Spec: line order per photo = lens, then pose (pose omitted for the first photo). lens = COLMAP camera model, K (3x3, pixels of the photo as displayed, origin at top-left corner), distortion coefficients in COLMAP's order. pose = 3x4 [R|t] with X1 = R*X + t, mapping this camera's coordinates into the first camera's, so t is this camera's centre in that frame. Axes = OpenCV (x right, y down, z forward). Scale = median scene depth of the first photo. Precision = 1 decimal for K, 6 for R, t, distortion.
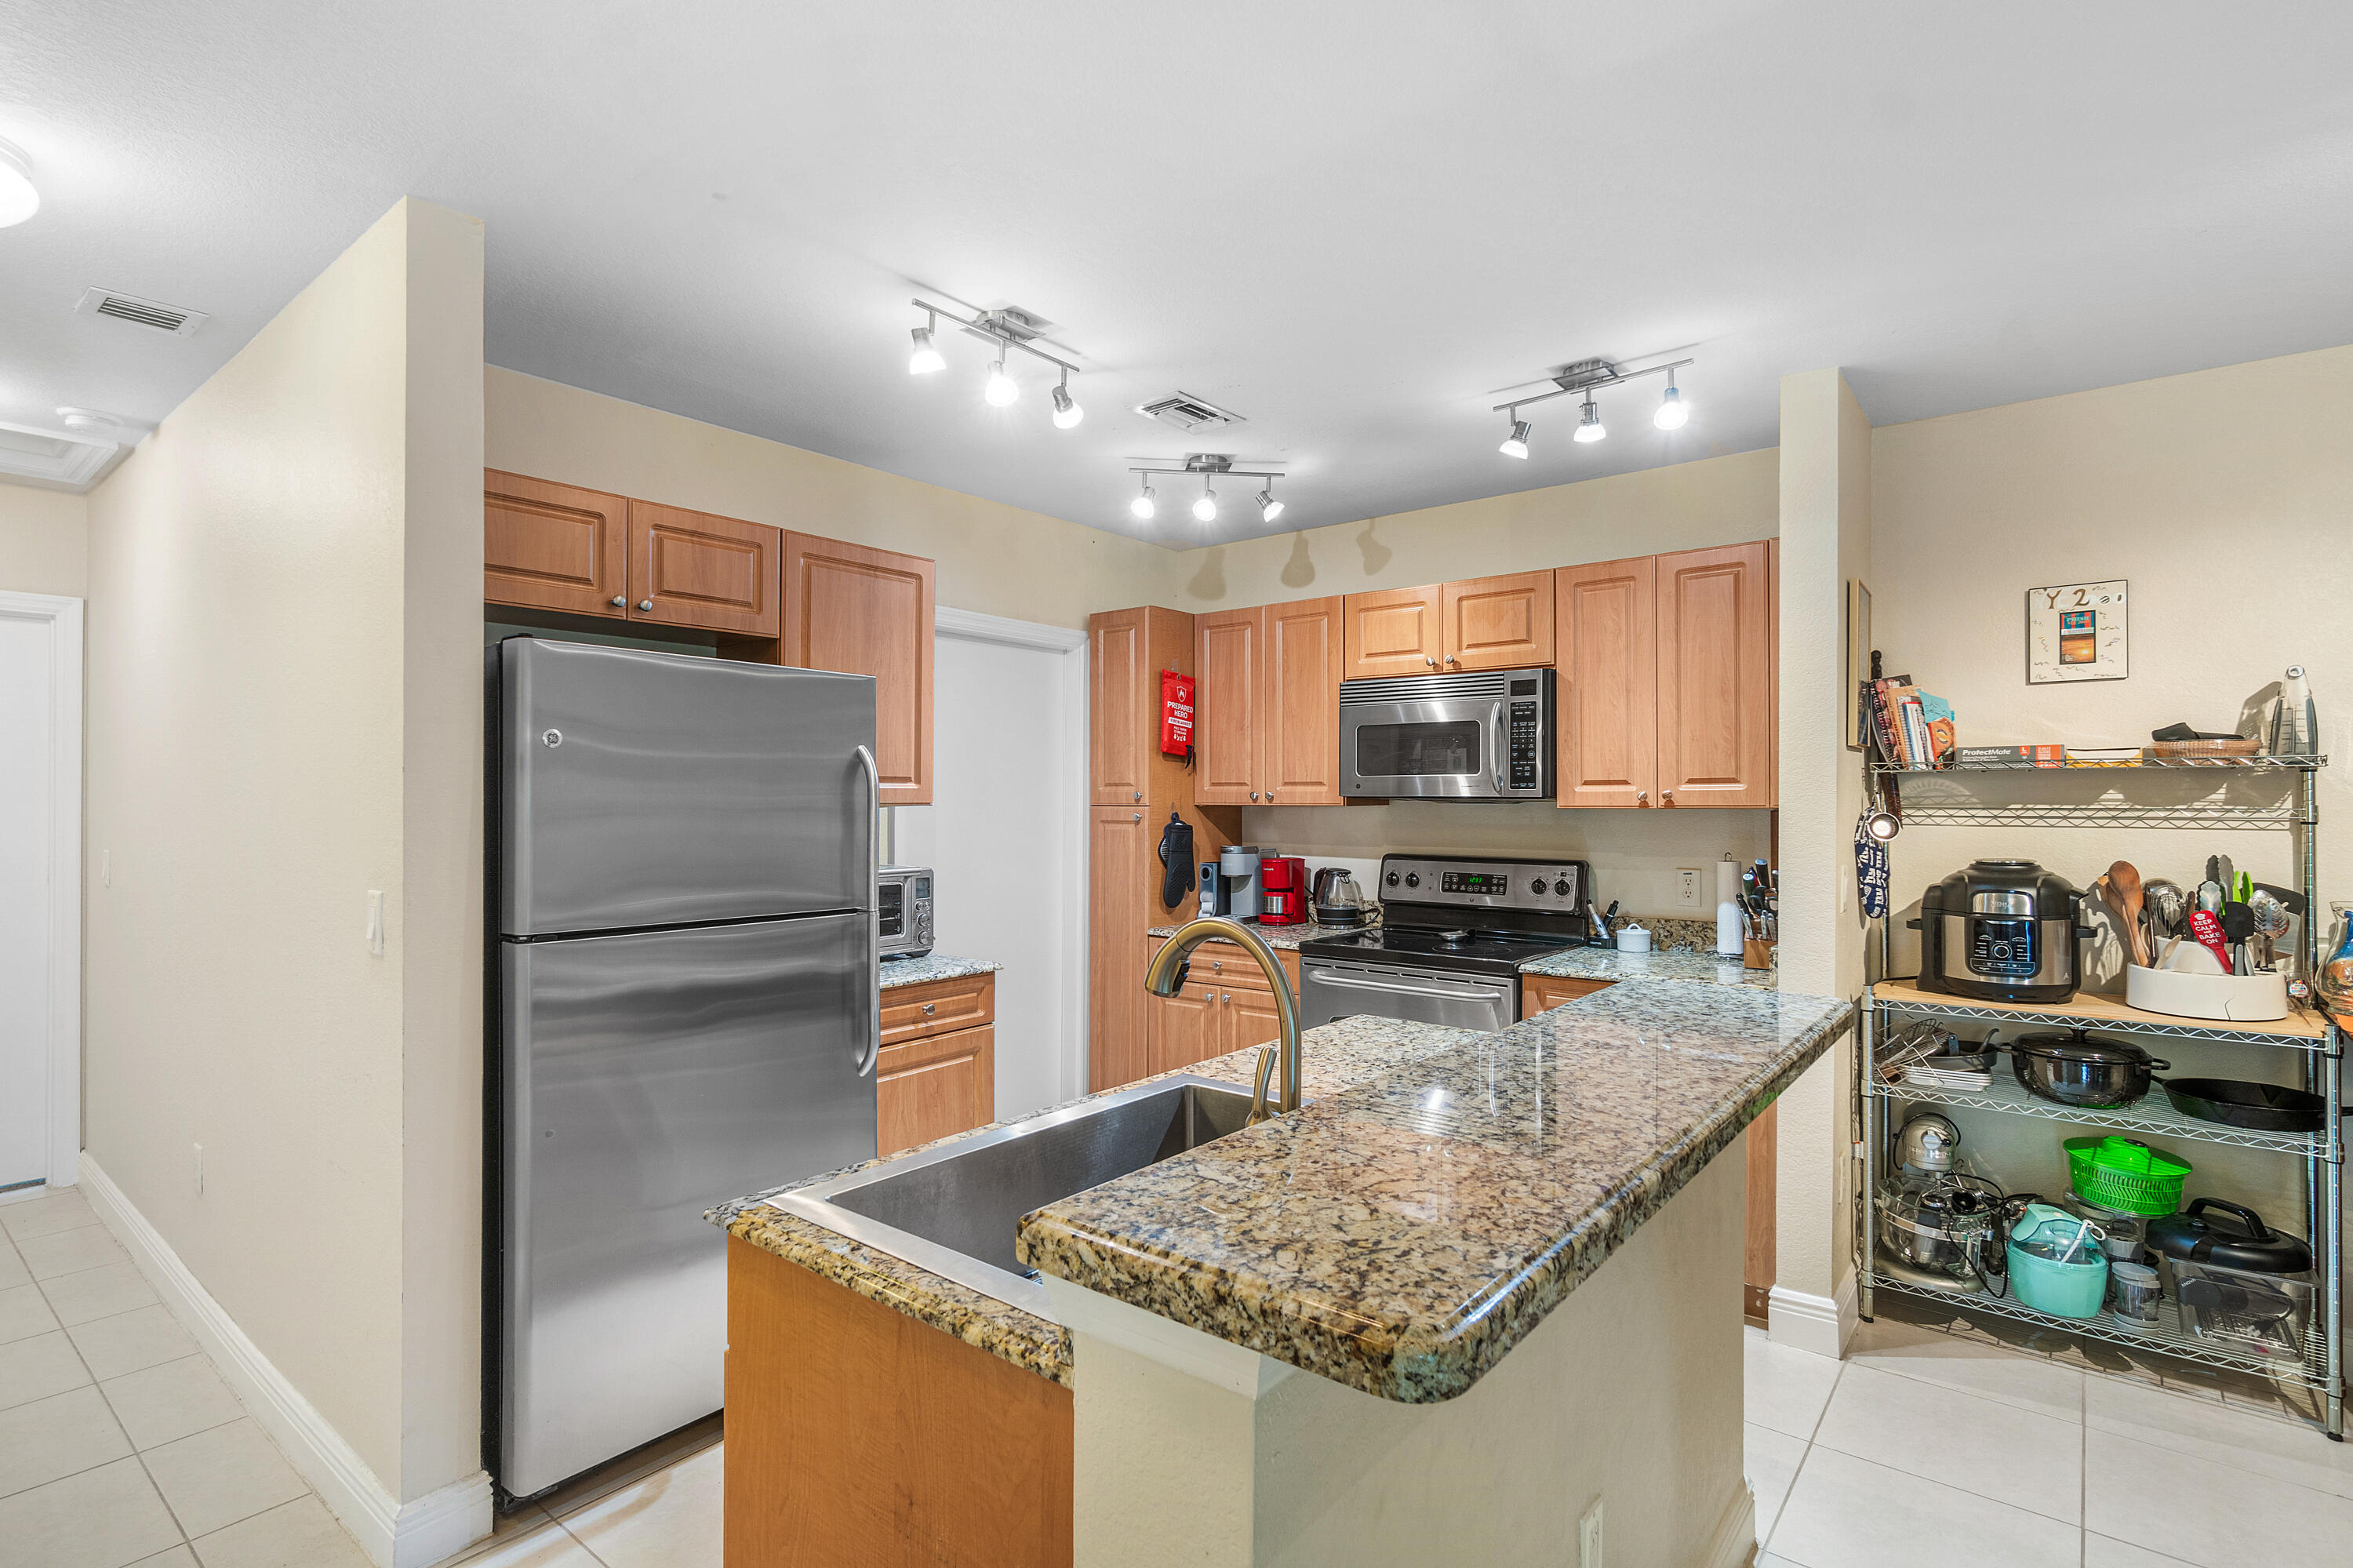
lens RADIAL K [[1136.9, 0, 1182.2], [0, 1136.9, 796.1], [0, 0, 1]] dist [-0.001696, 0.001631]
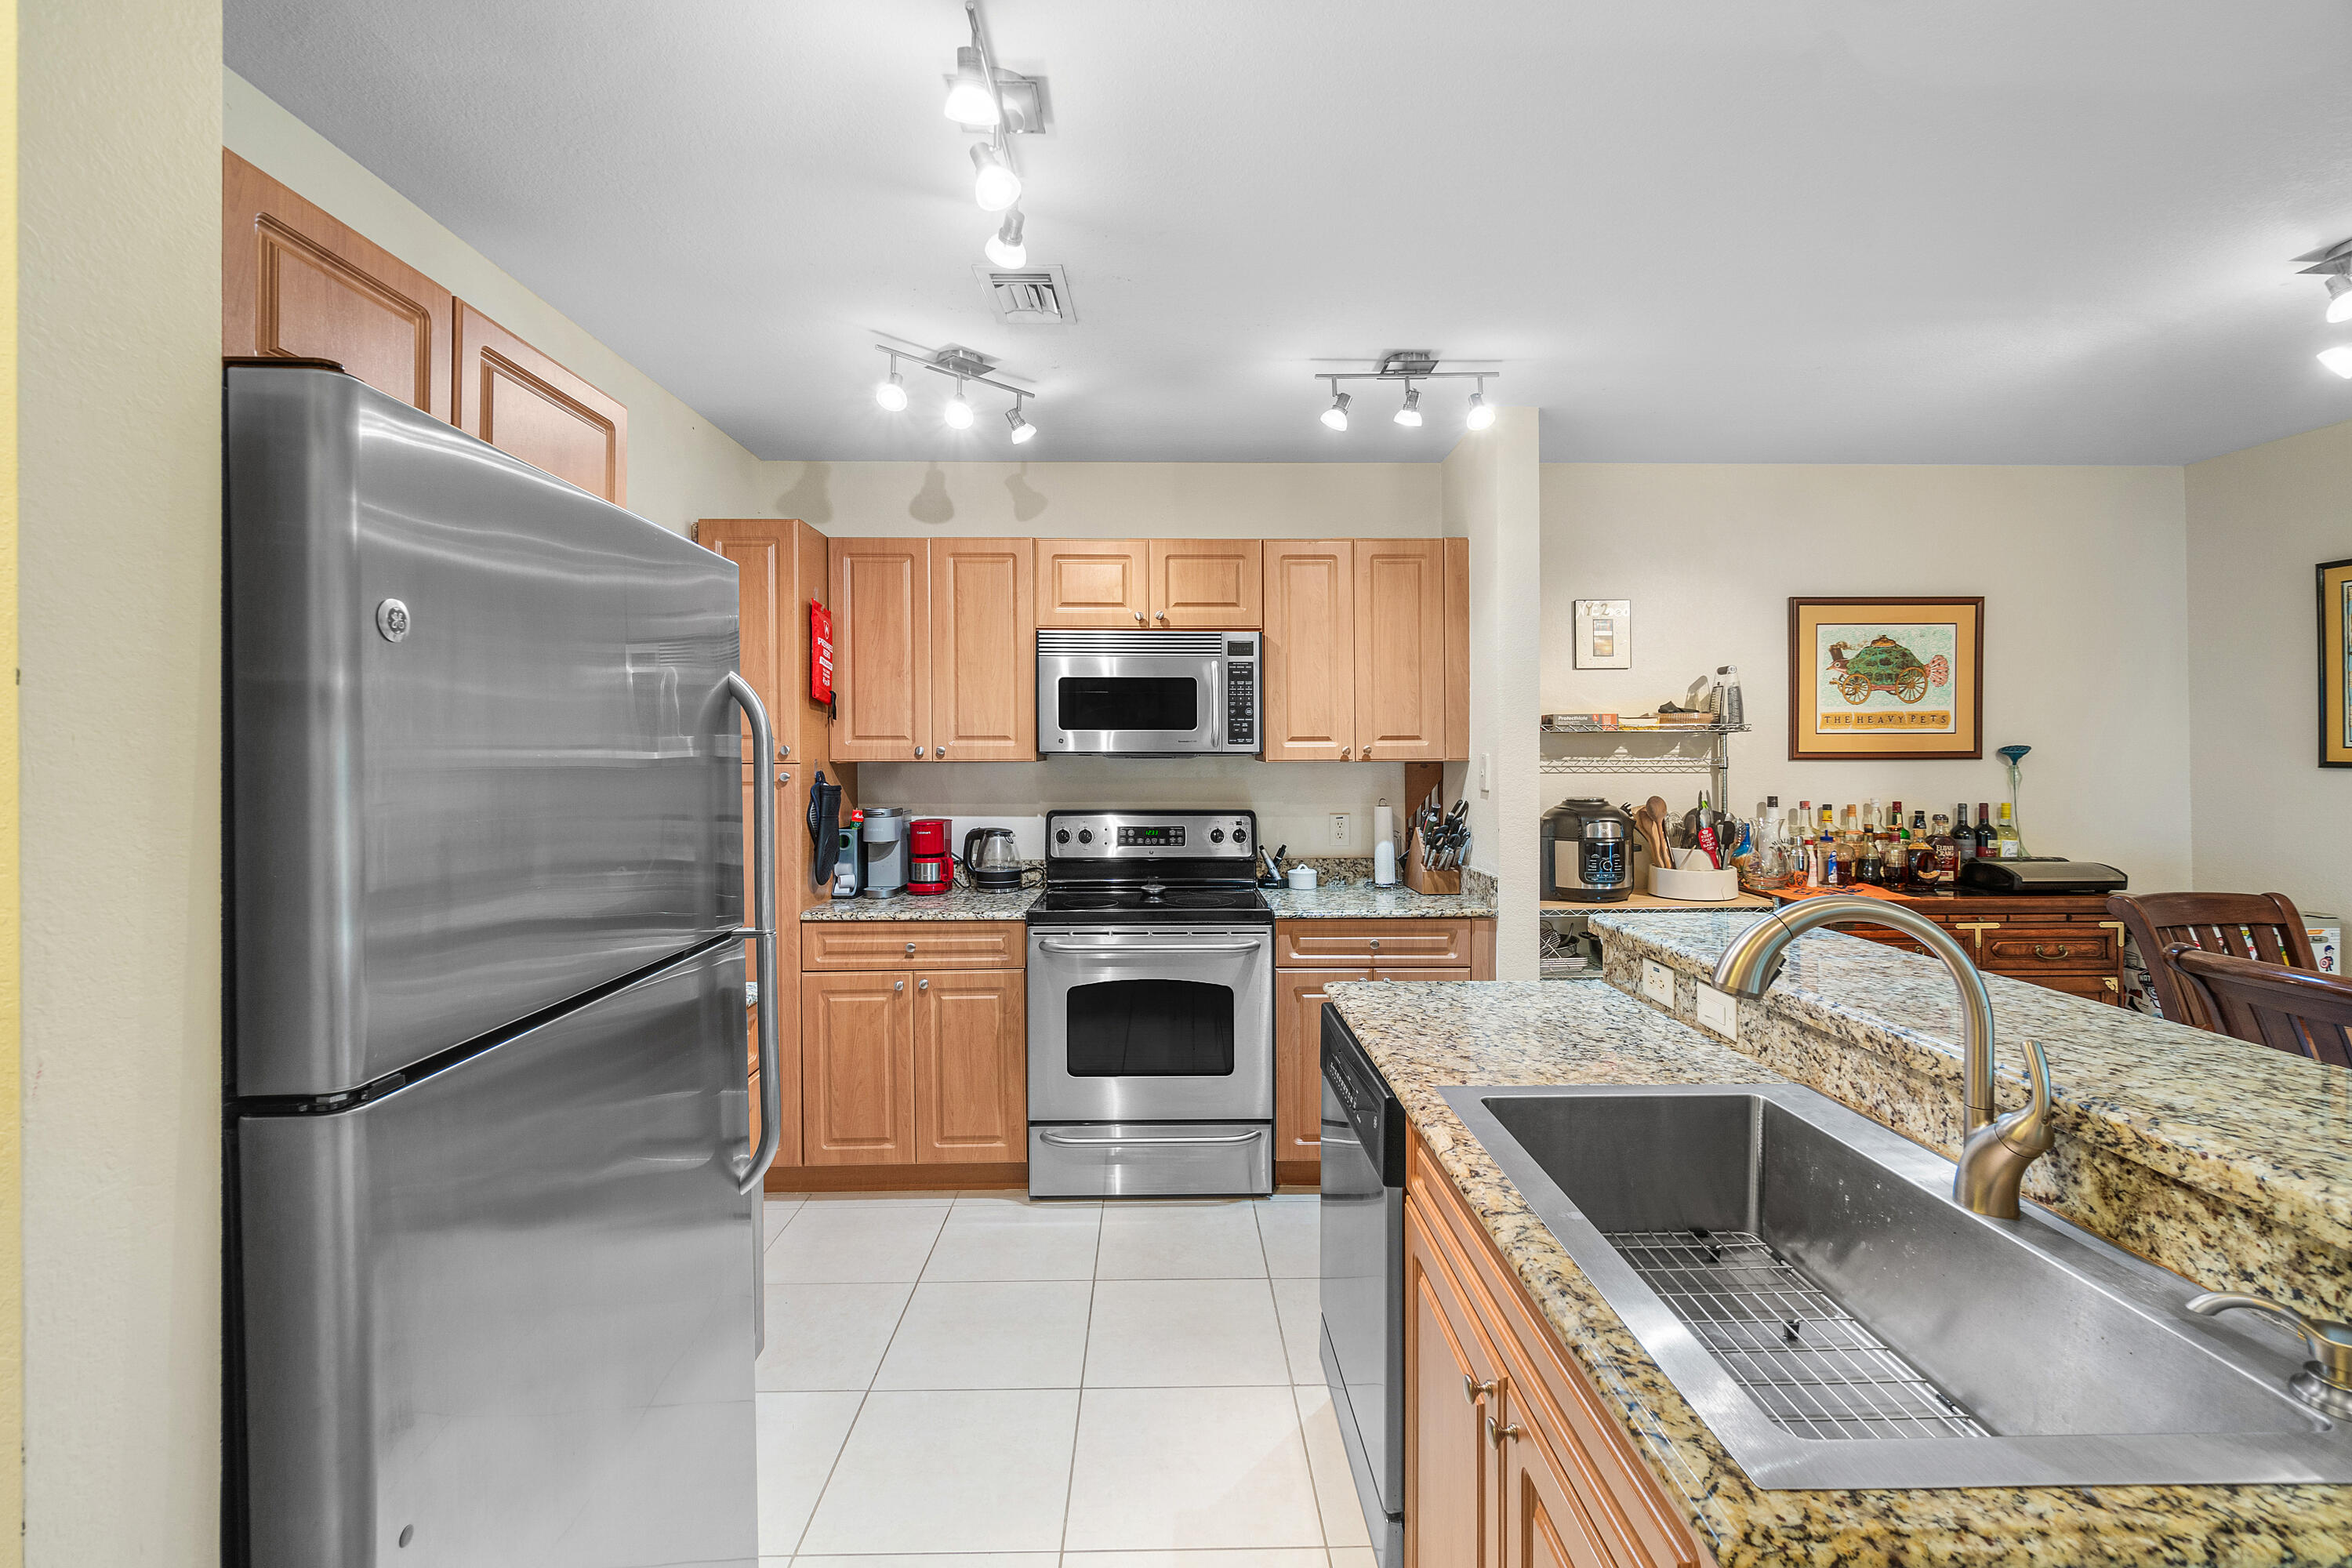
lens RADIAL K [[1019.4, 0, 1182.2], [0, 1019.4, 755.4], [0, 0, 1]] dist [-0.001405, -0.000466]
pose [[0.766672, -0.003975, 0.642026, -0.382934], [0.000648, 0.999985, 0.005418, -0.001404], [-0.642038, -0.003738, 0.766663, 0.340306]]
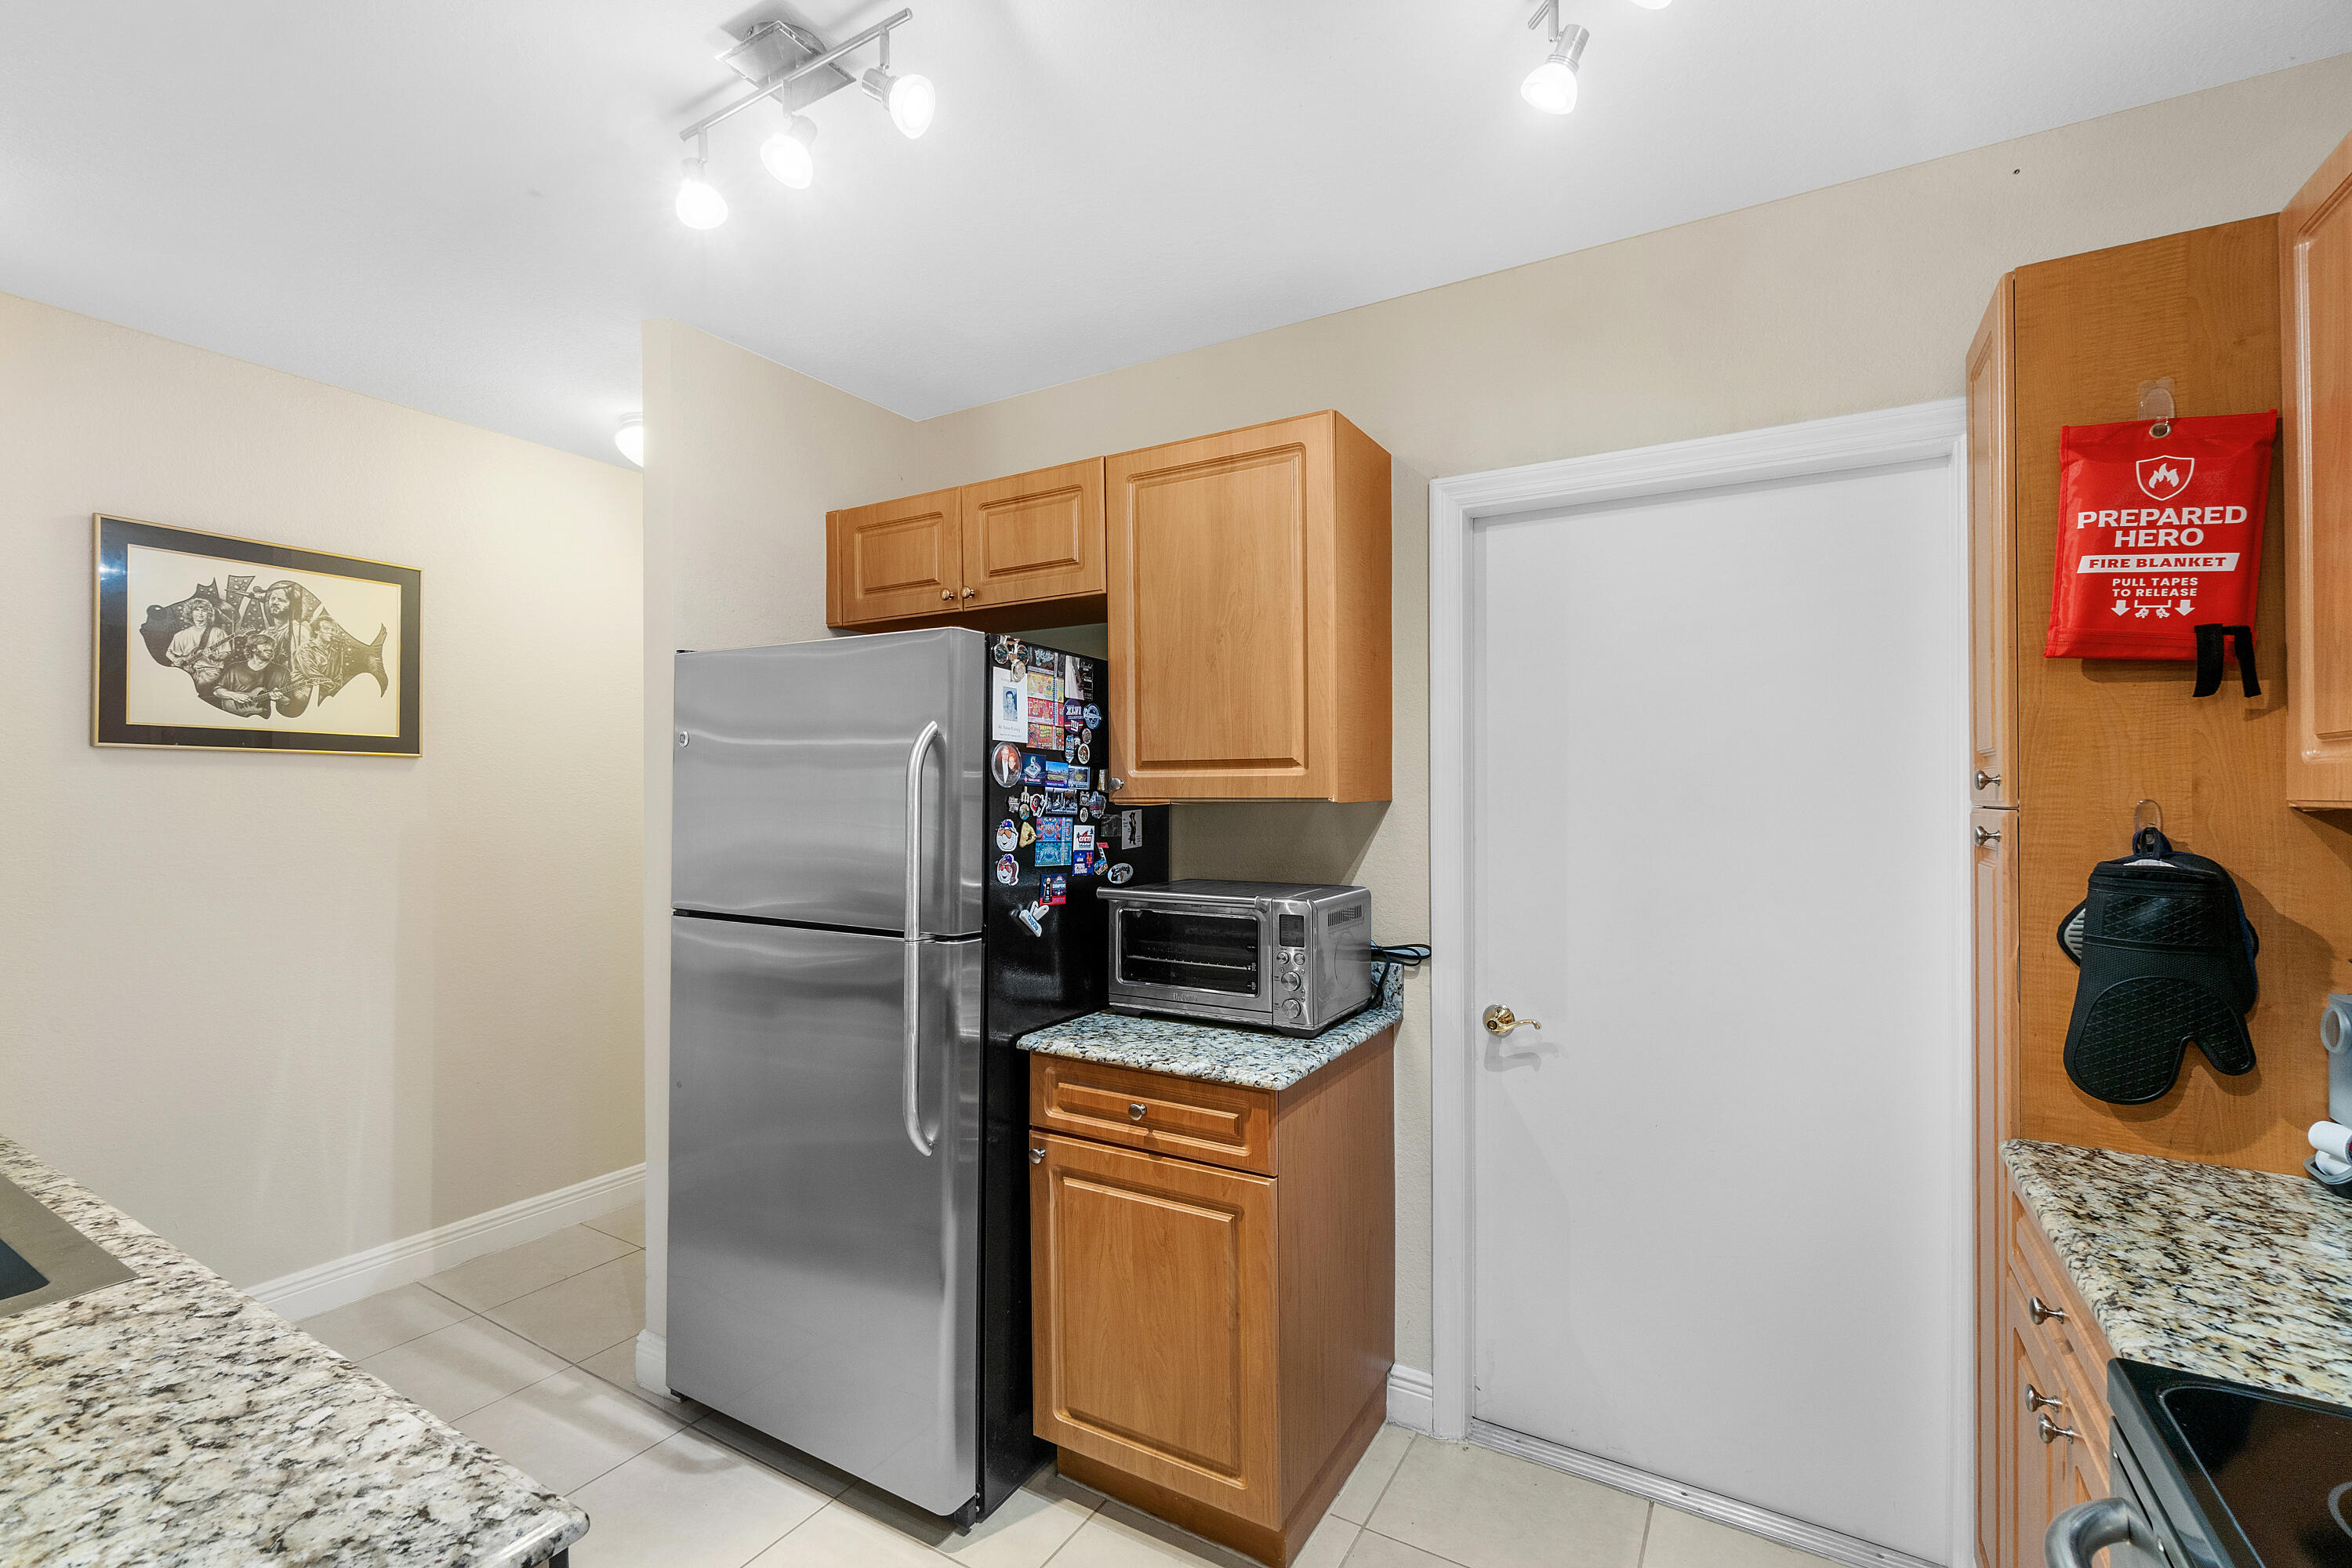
lens RADIAL K [[1031.8, 0, 1163.2], [0, 1031.8, 794.3], [0, 0, 1]] dist [-0.001809, -0.000501]
pose [[0.128508, -0.002071, -0.991706, 0.354225], [0.003587, 0.999992, -0.001623, 0.004882], [0.991702, -0.003349, 0.128514, 0.891760]]
